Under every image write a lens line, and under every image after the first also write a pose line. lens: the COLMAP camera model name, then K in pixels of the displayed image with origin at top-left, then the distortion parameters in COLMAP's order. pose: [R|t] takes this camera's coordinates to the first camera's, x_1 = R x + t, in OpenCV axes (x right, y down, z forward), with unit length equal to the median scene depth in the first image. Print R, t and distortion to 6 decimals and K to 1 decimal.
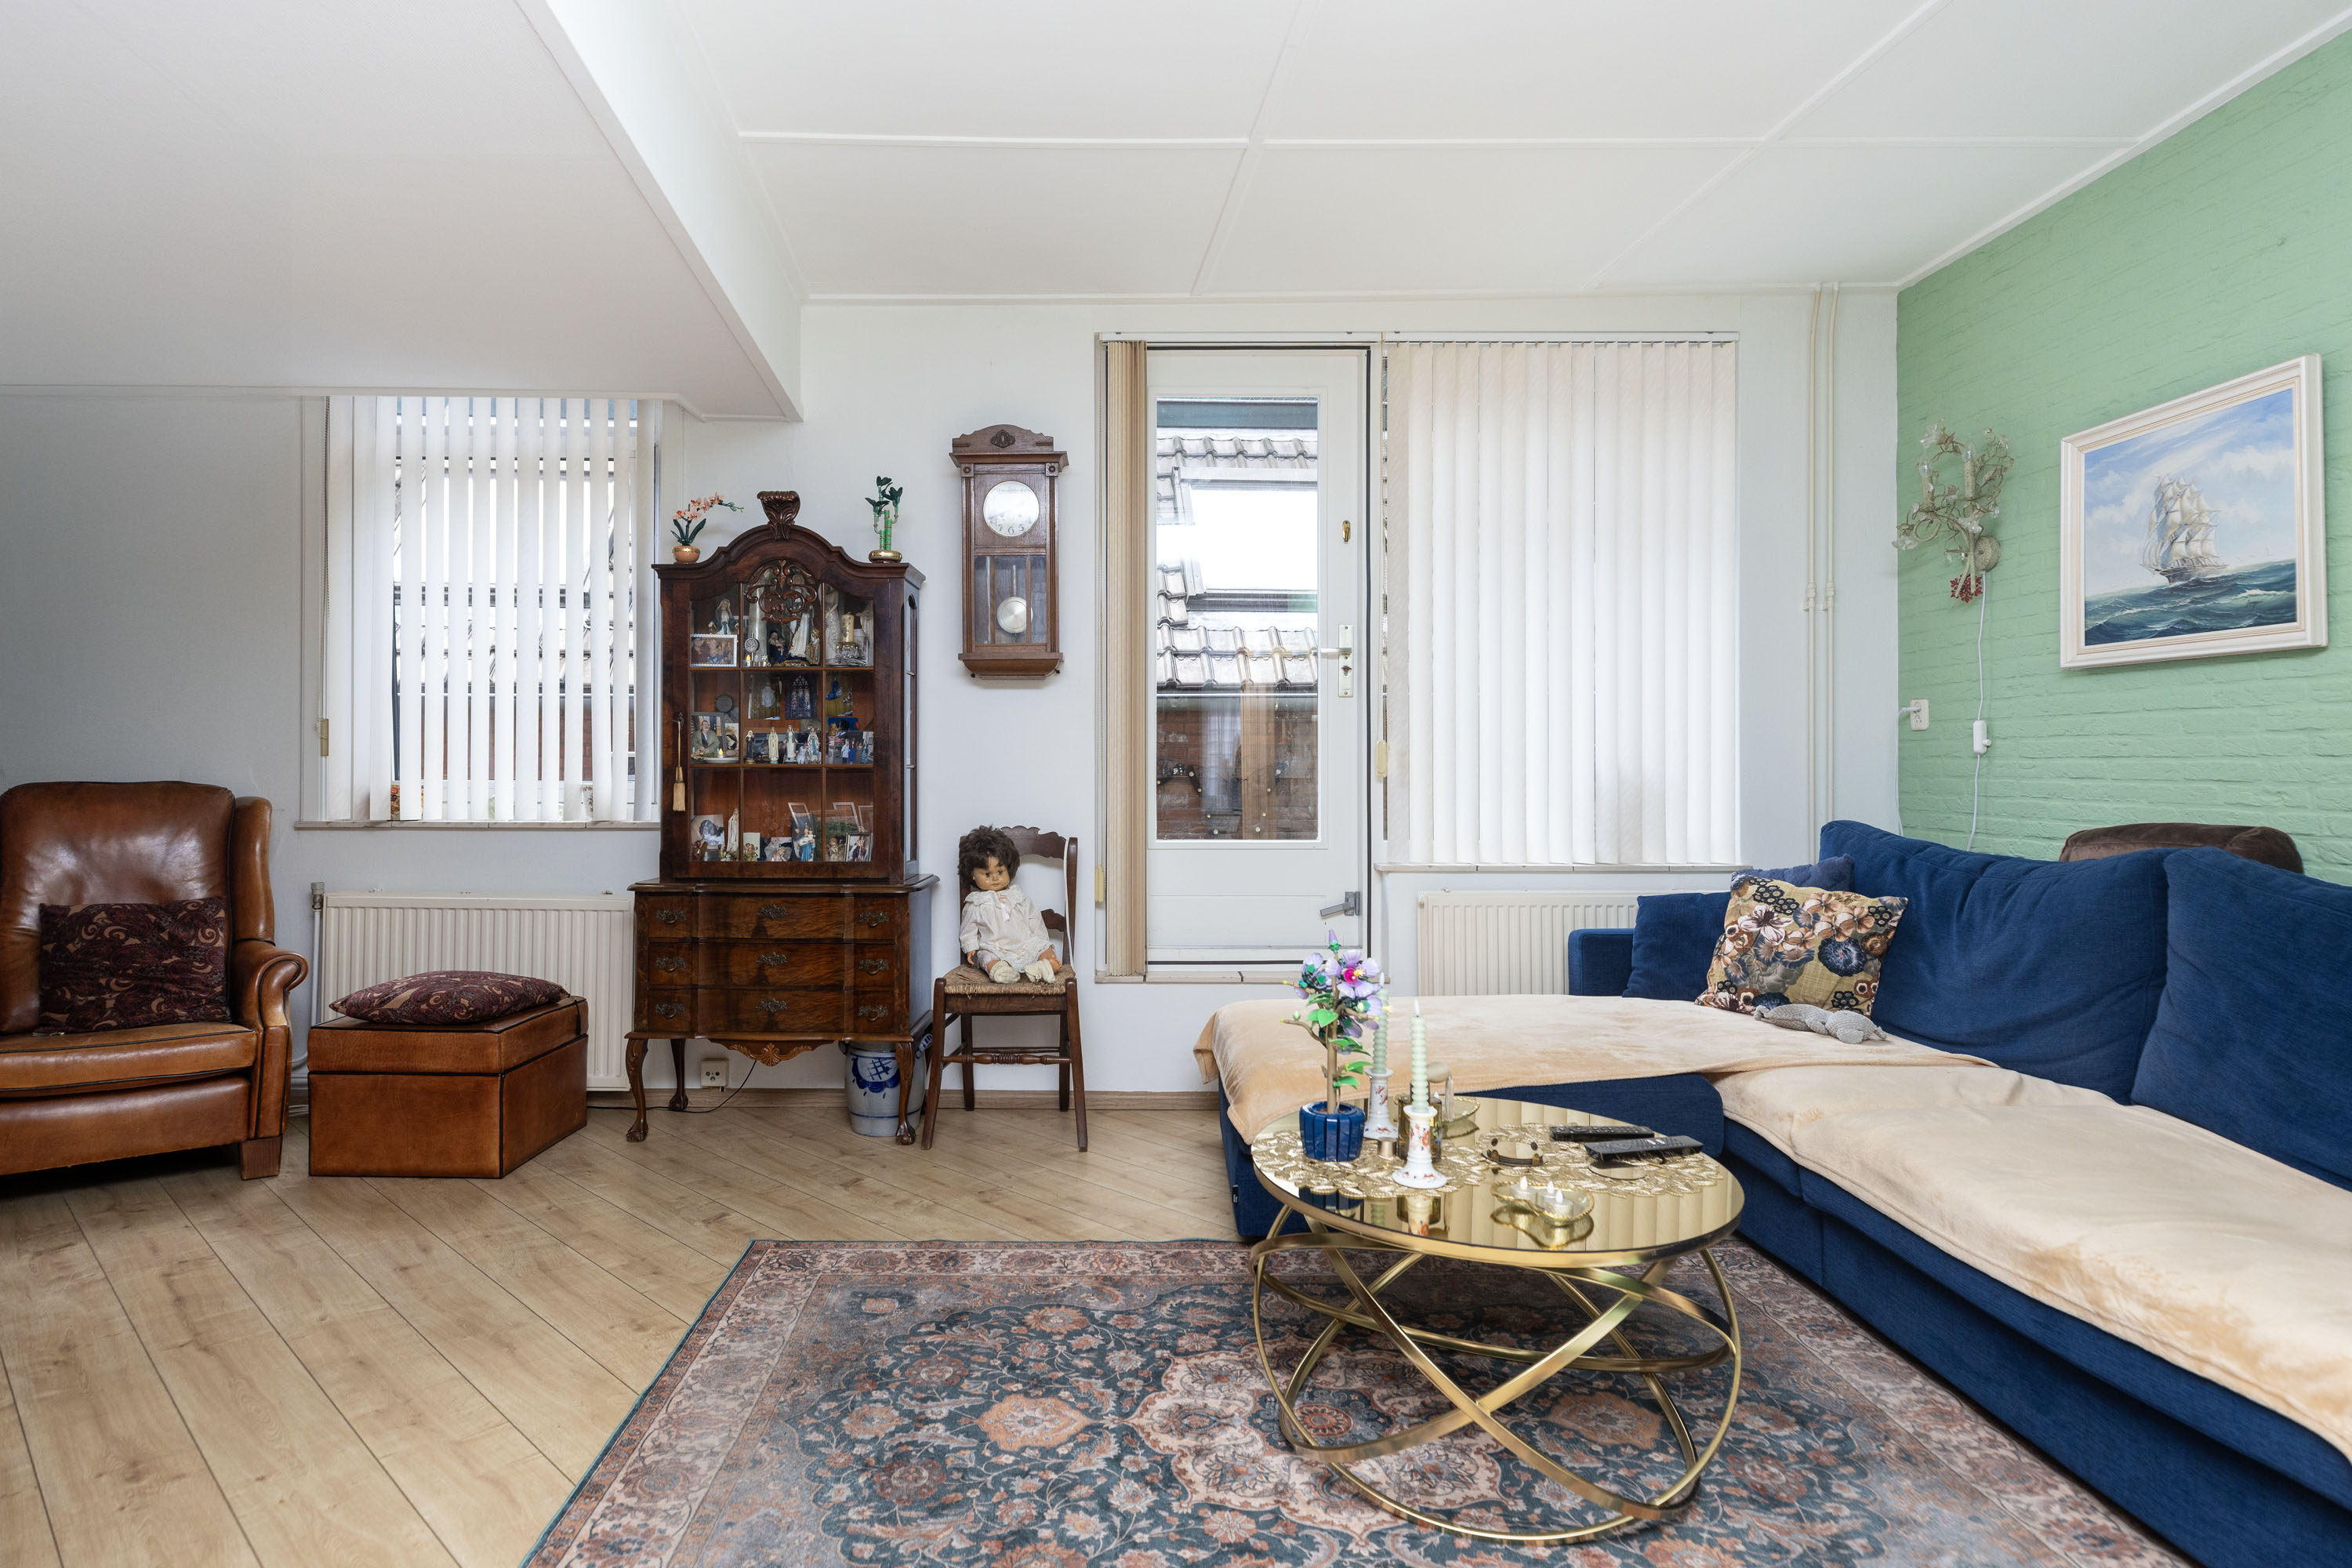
lens RADIAL K [[1301.7, 0, 1110.2], [0, 1301.7, 760.3], [0, 0, 1]] dist [0.003326, 0.000031]
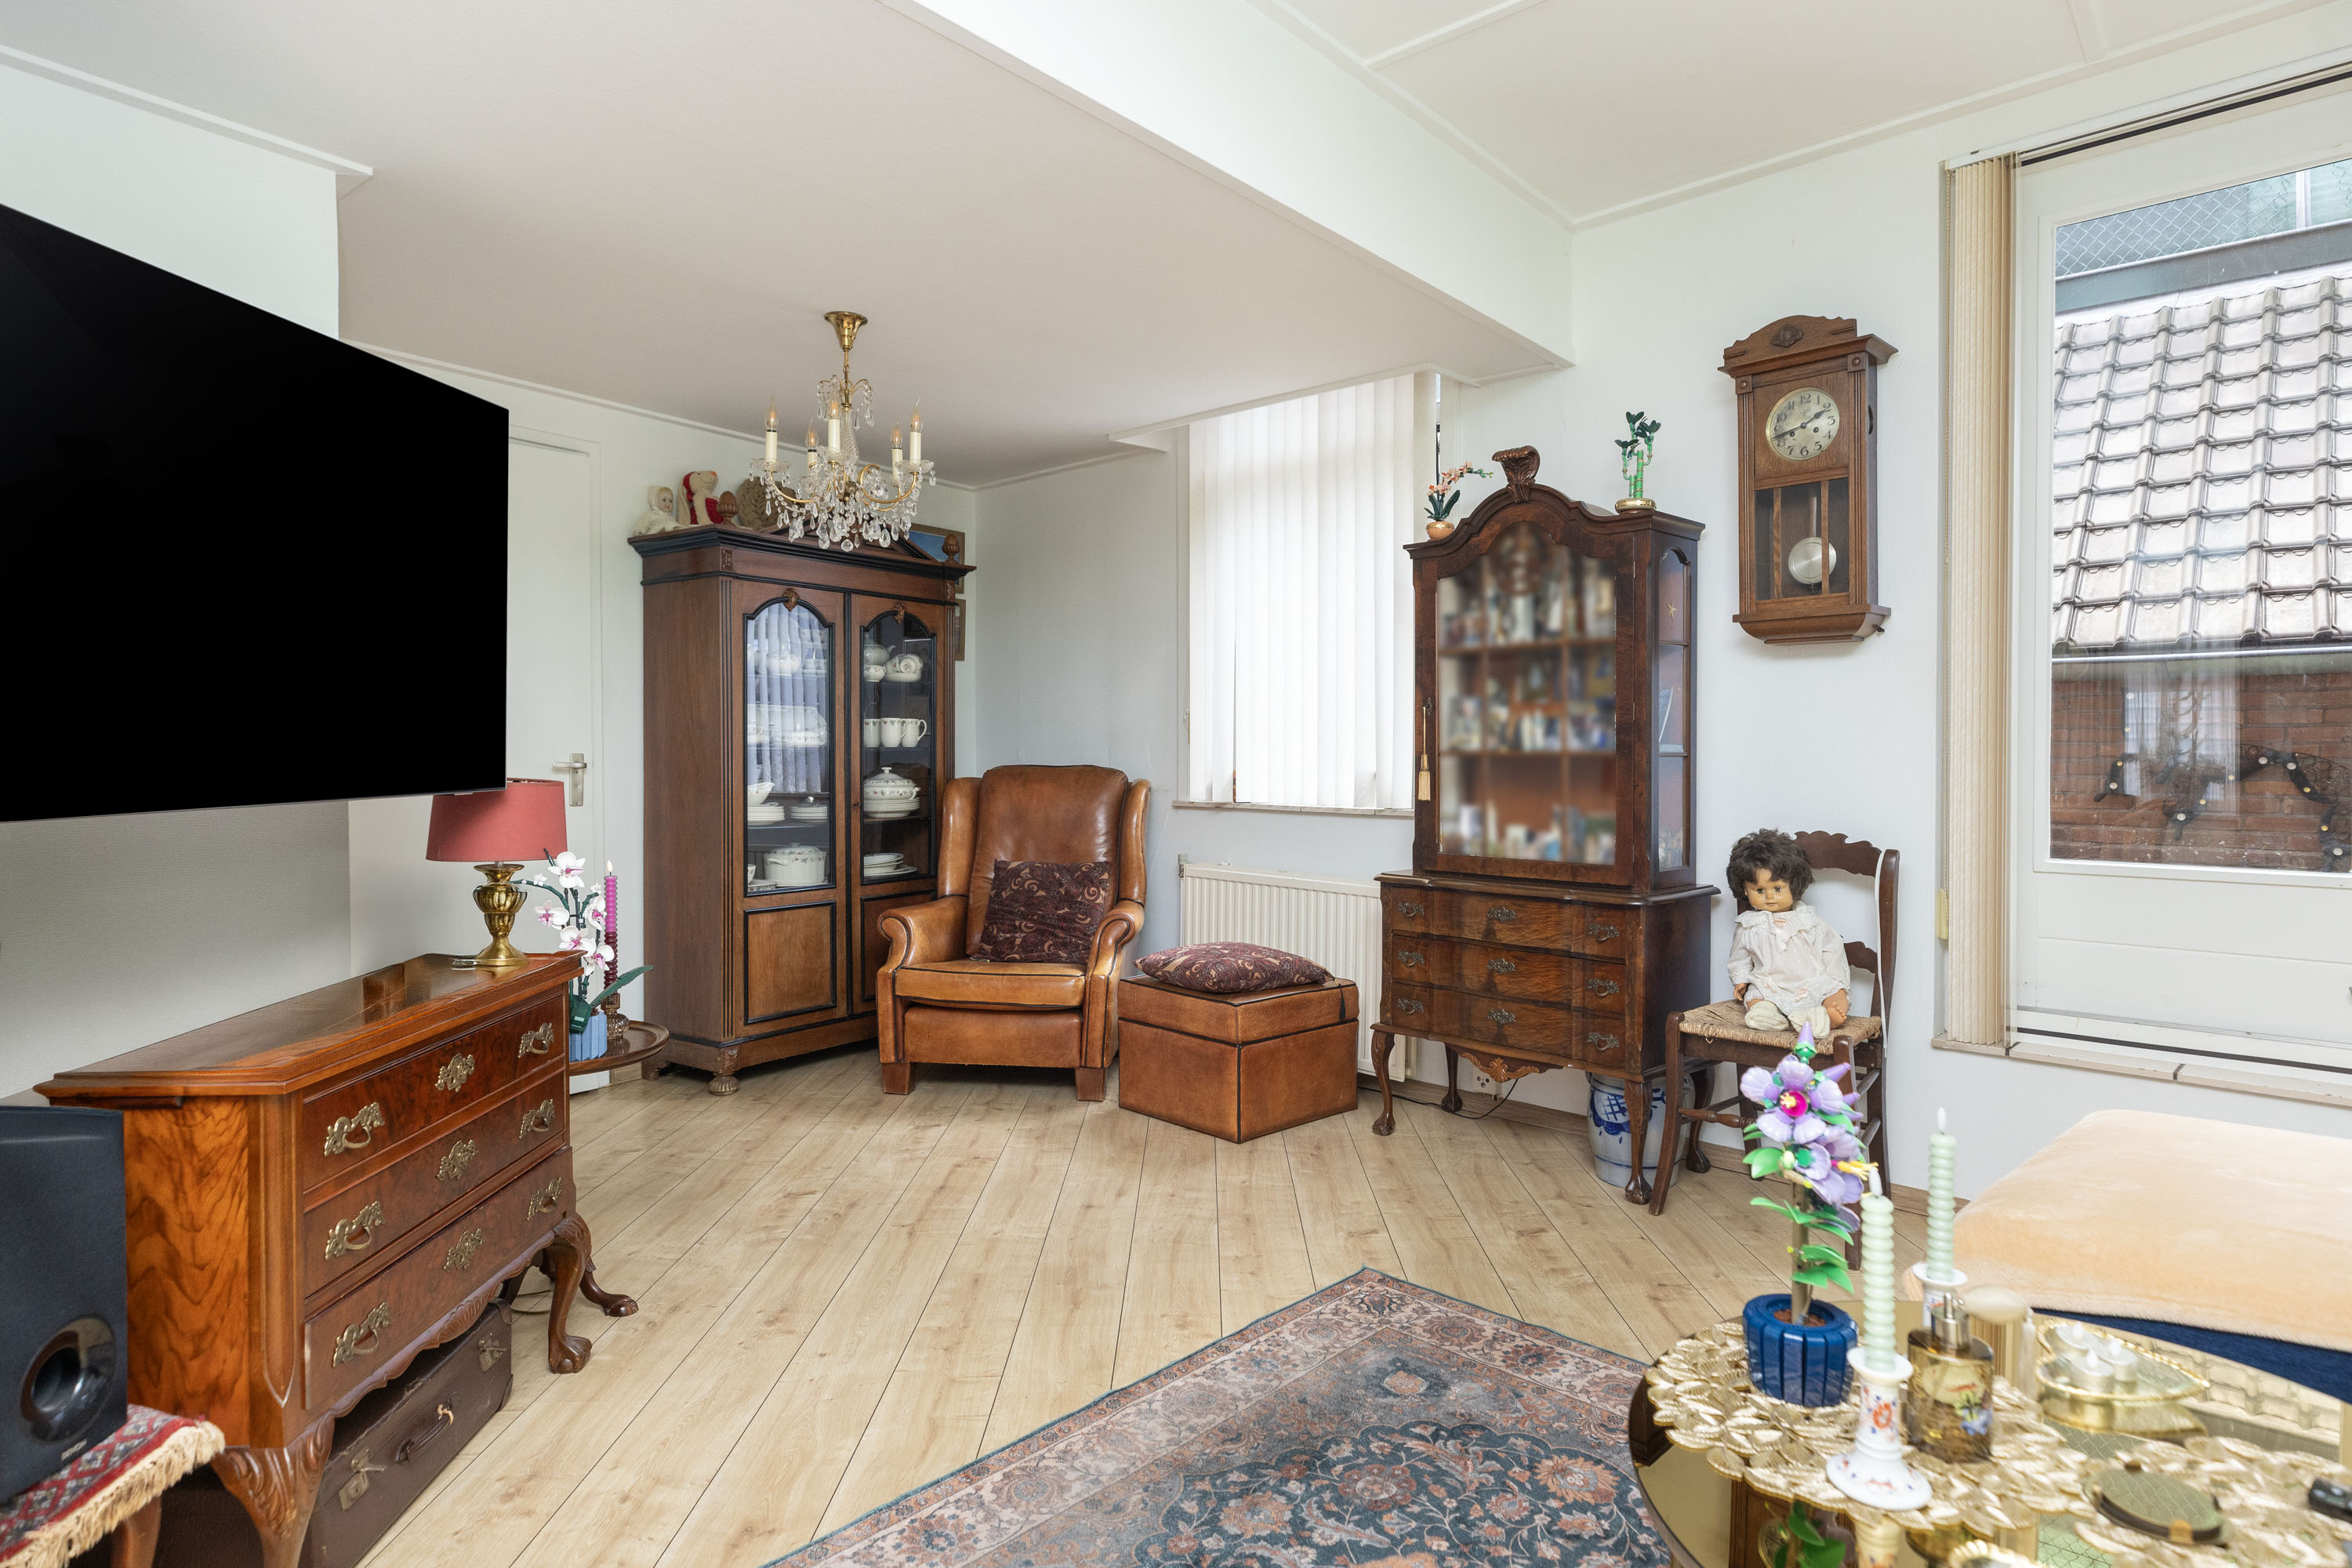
lens RADIAL K [[1301.7, 0, 1232.5], [0, 1301.7, 766.2], [0, 0, 1]] dist [0.003326, 0.000031]
pose [[0.729748, 0.008880, -0.683658, 0.223930], [0.001651, 0.999890, 0.014749, -0.000497], [0.683714, -0.011892, 0.729653, 0.209259]]
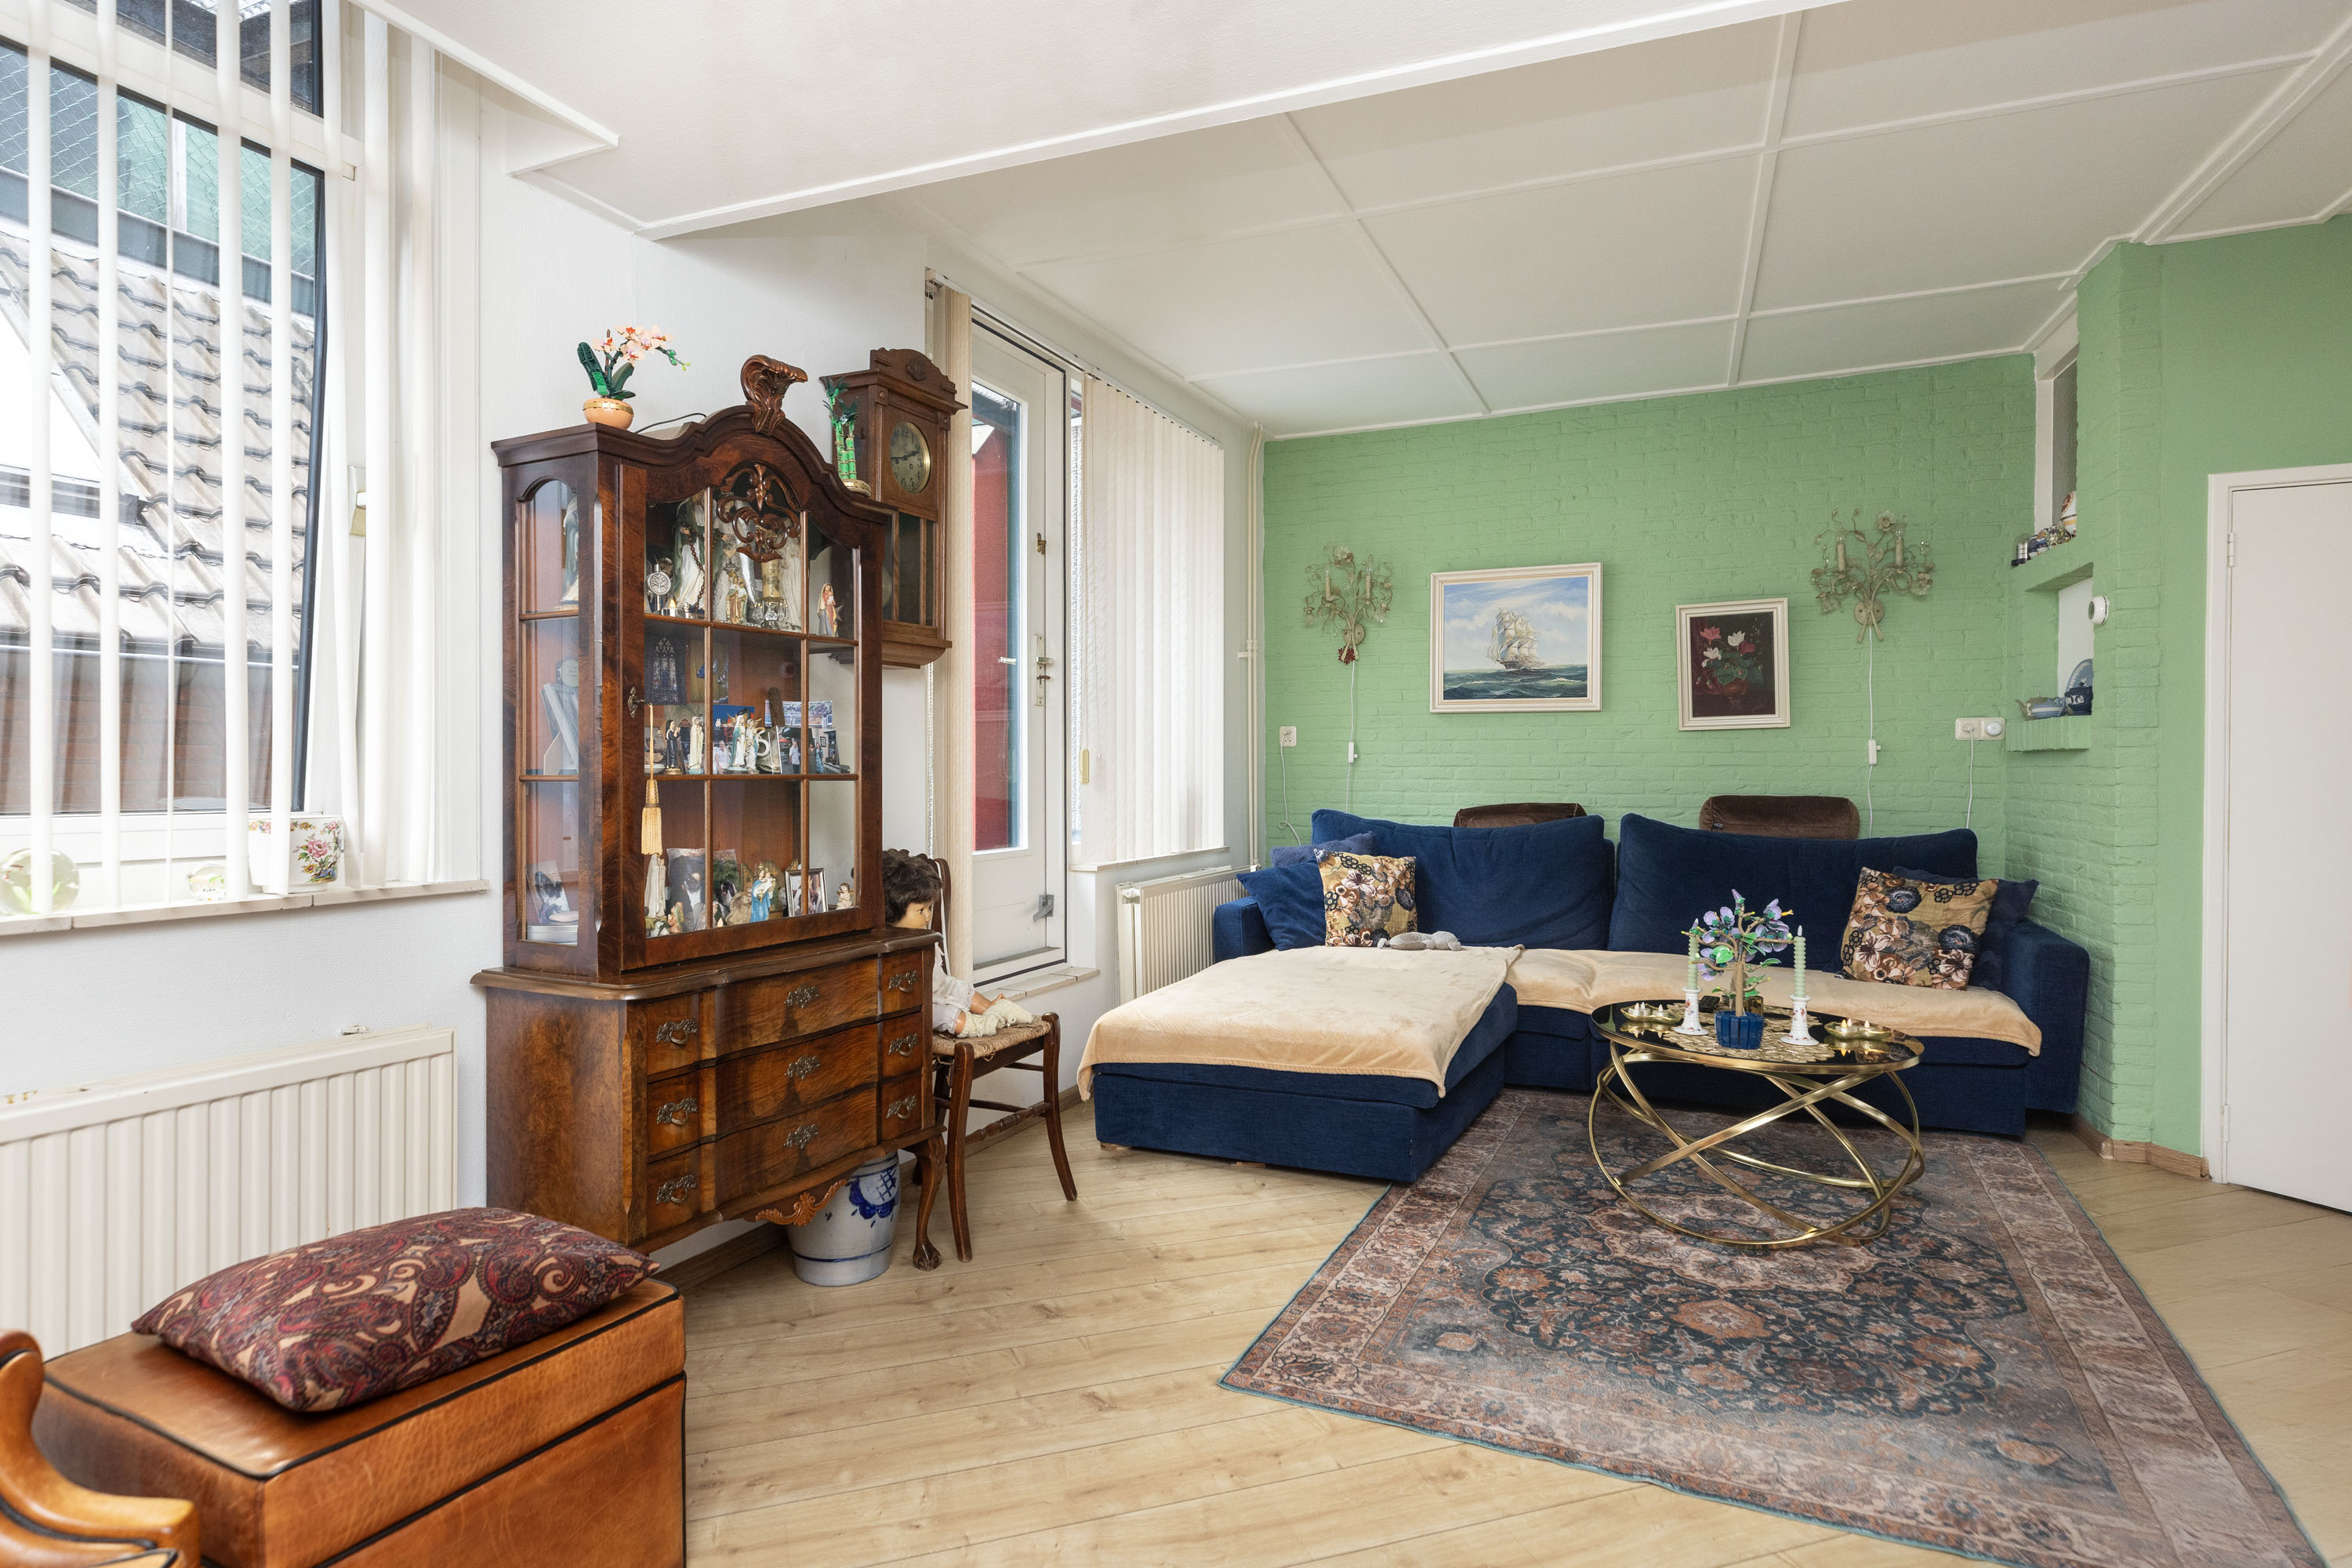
lens RADIAL K [[1240.0, 0, 1181.4], [0, 1240.0, 781.6], [0, 0, 1]] dist [-0.003435, 0.001369]
pose [[0.428836, -0.010597, 0.903320, -0.748209], [-0.002649, 0.999912, 0.012988, -0.002039], [-0.903379, -0.007963, 0.428770, 0.552308]]
